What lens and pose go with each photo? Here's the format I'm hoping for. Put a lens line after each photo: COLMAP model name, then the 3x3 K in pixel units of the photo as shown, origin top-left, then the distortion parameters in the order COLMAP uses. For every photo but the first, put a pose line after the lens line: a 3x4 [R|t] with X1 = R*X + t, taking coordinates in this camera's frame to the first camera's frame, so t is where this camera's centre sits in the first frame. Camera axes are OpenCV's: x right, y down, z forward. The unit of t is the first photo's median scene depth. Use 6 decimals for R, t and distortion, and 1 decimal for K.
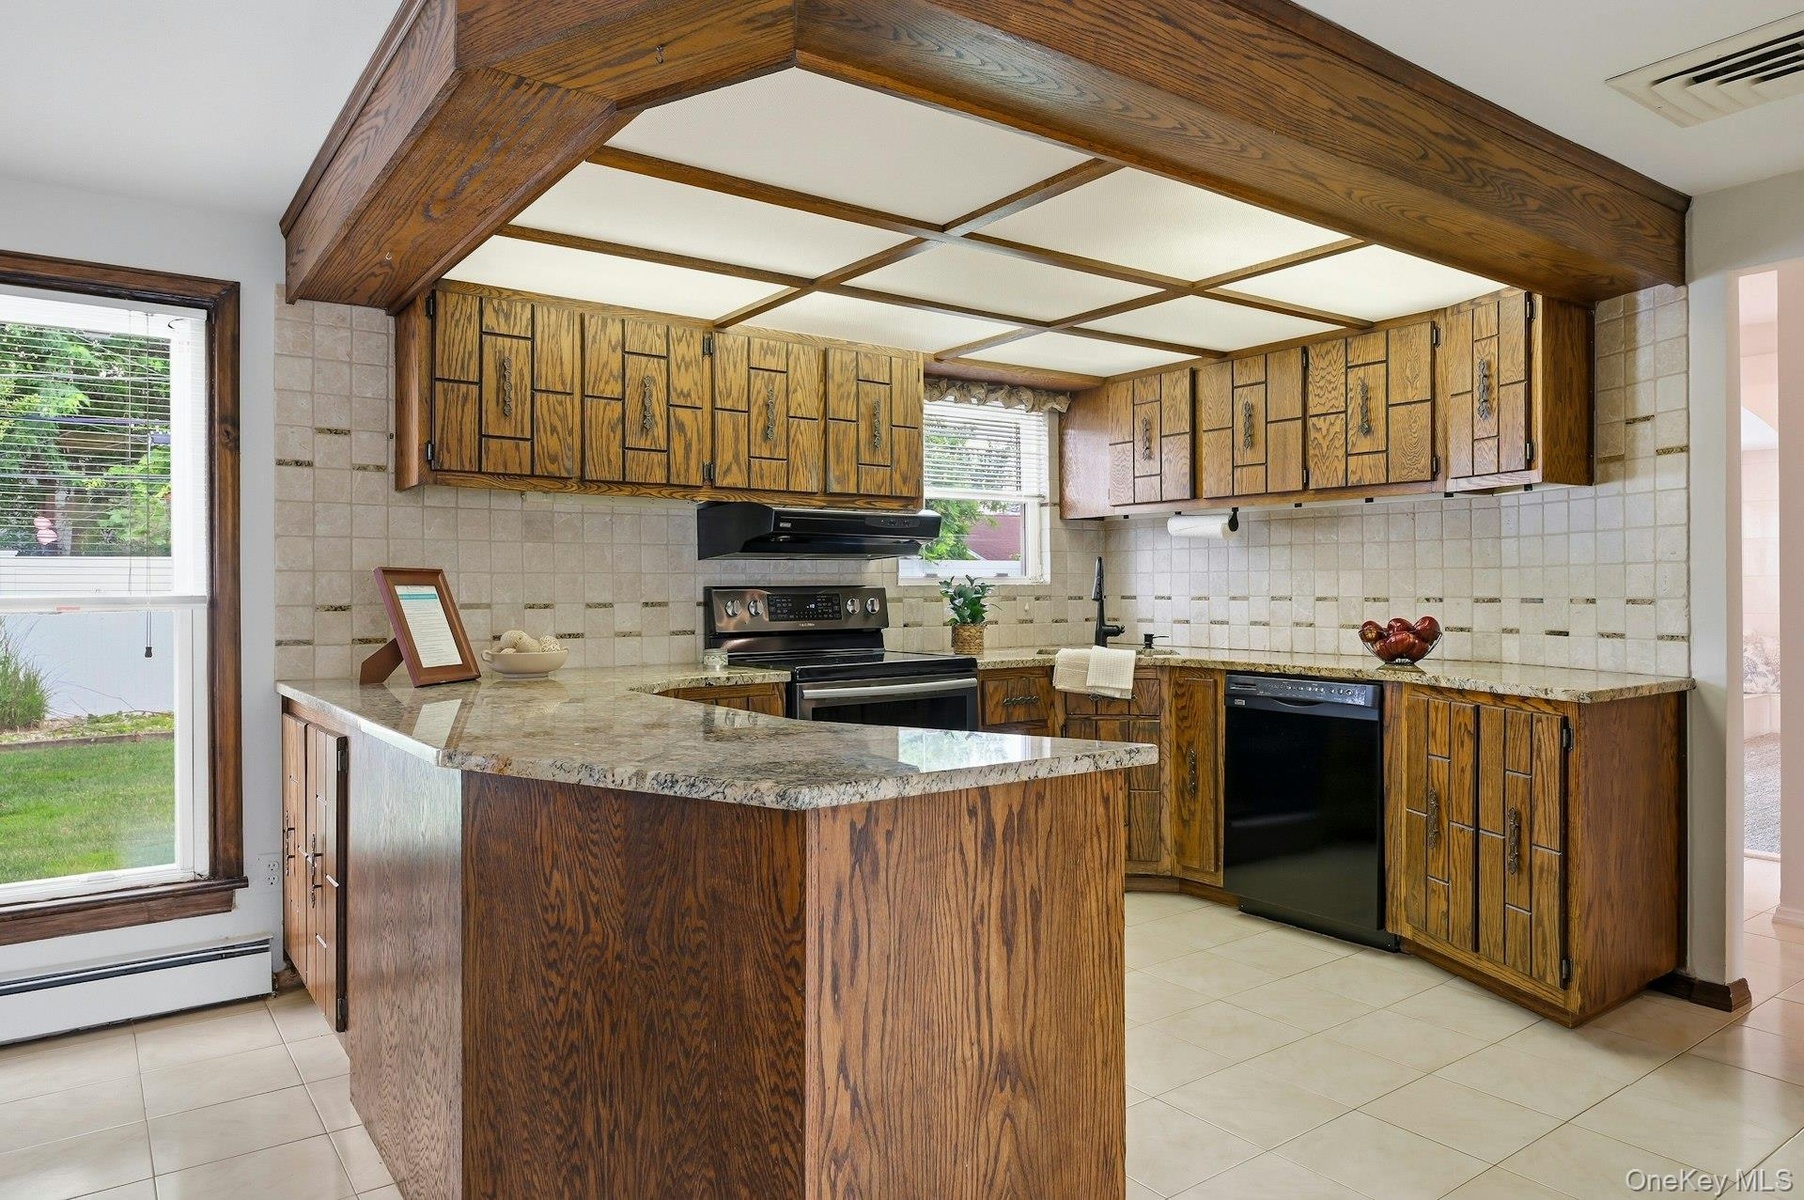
lens RADIAL K [[1144.4, 0, 902.0], [0, 1144.4, 600.0], [0, 0, 1]] dist [-0.003759, -0.001027]
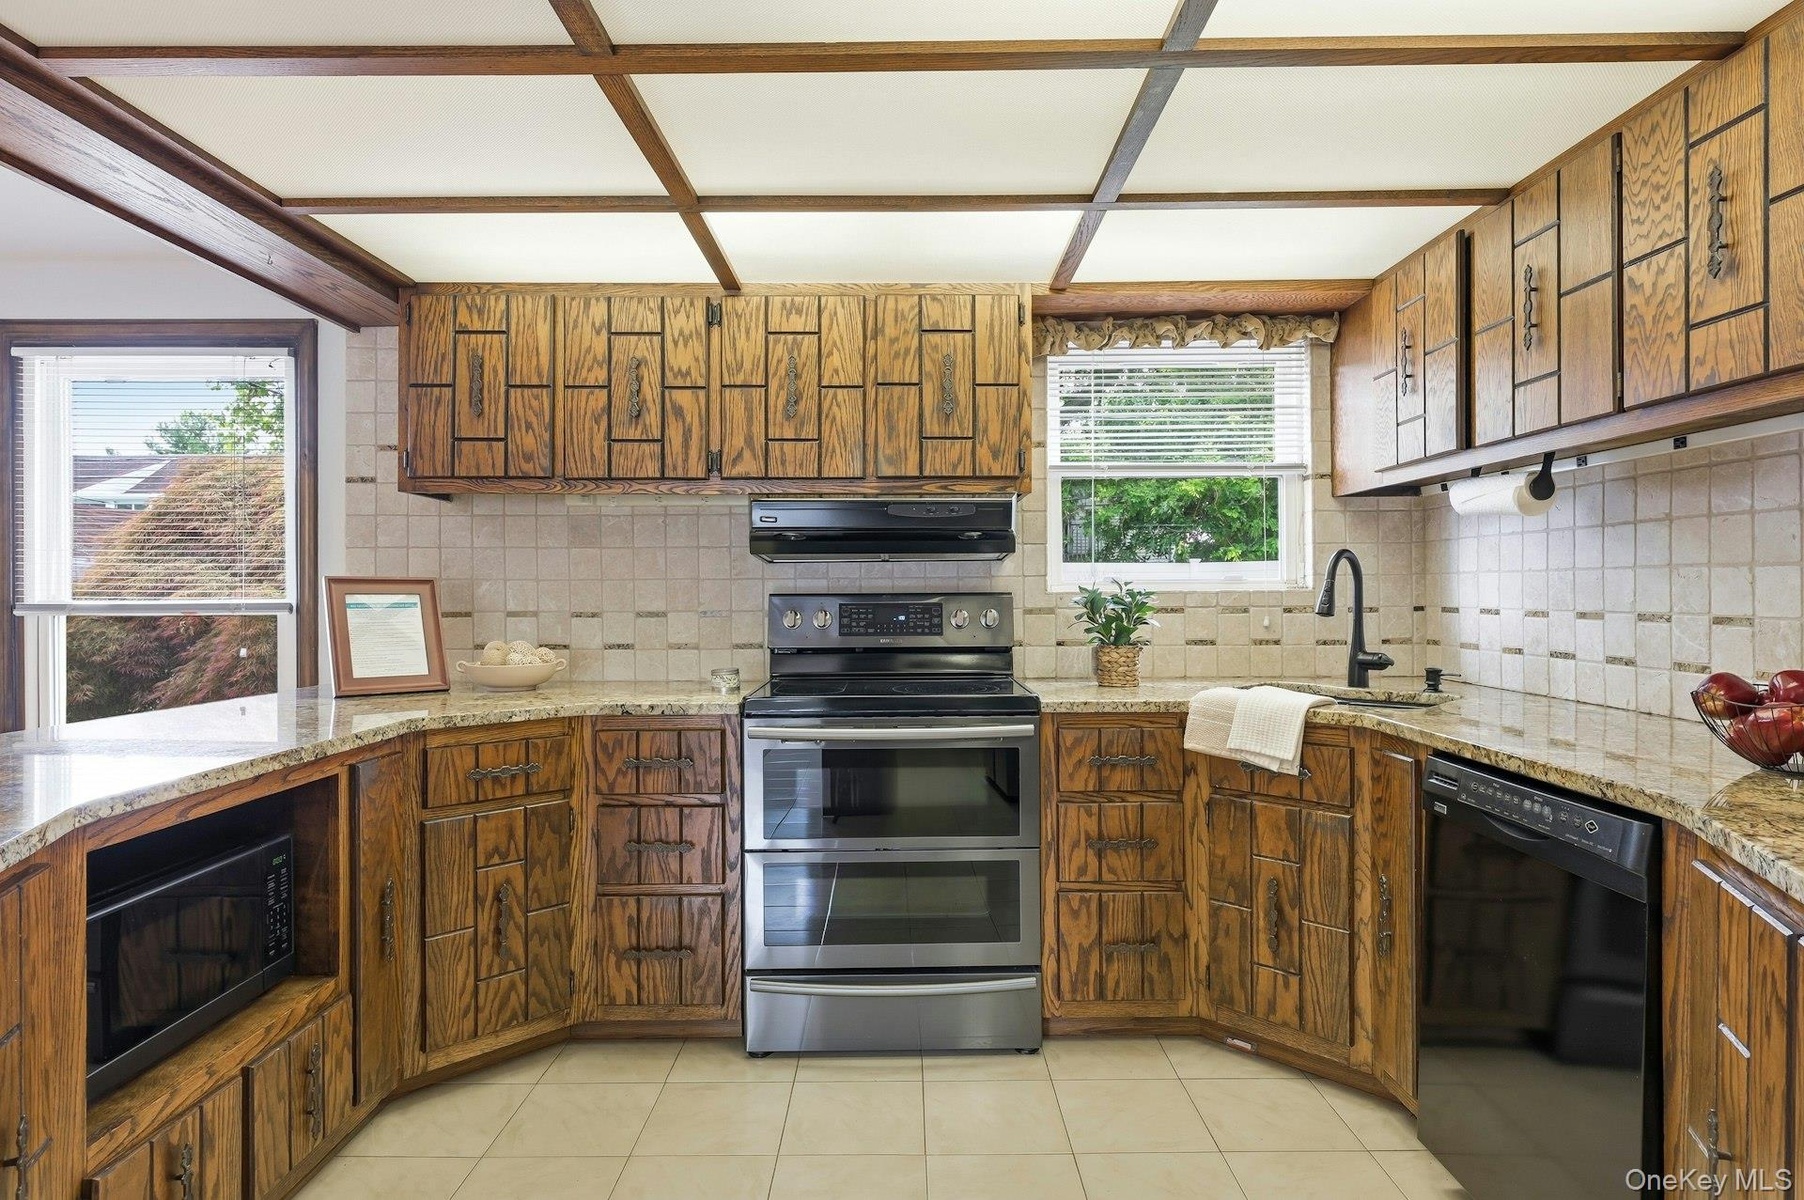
lens RADIAL K [[993.4, 0, 902.0], [0, 993.4, 600.0], [0, 0, 1]] dist [-0.000293, -0.000677]
pose [[0.808368, 0.006635, -0.588640, 0.373844], [-0.005934, 0.999978, 0.003121, -0.010745], [0.588648, 0.000970, 0.808389, 0.469904]]
